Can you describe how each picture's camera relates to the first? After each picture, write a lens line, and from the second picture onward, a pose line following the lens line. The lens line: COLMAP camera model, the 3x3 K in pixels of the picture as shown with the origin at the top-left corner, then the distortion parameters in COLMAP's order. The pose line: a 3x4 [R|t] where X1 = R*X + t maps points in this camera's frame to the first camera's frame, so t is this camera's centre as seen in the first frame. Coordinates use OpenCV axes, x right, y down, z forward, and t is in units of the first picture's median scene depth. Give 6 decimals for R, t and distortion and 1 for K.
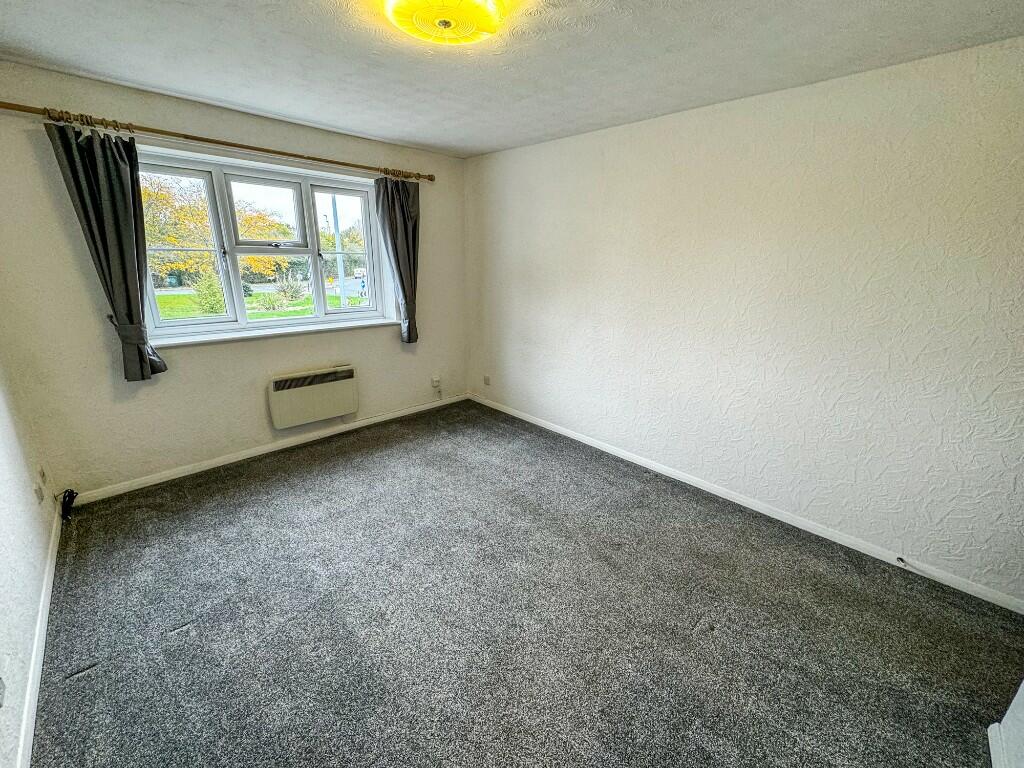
lens RADIAL K [[409.8, 0, 517.2], [0, 409.8, 380.9], [0, 0, 1]] dist [-0.000907, -0.000037]
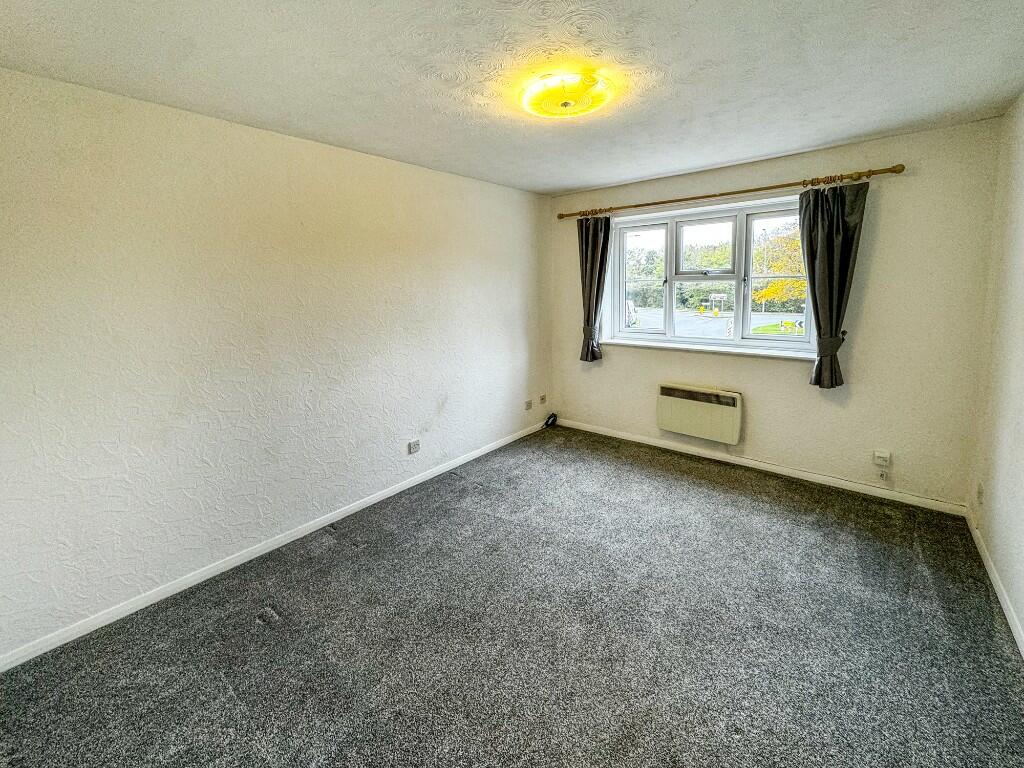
lens RADIAL K [[409.8, 0, 507.0], [0, 409.8, 327.3], [0, 0, 1]] dist [-0.000907, -0.000037]
pose [[0.118275, 0.079137, -0.989822, 0.486643], [-0.265361, 0.963085, 0.045291, -0.094430], [0.956867, 0.257303, 0.134908, 0.366796]]
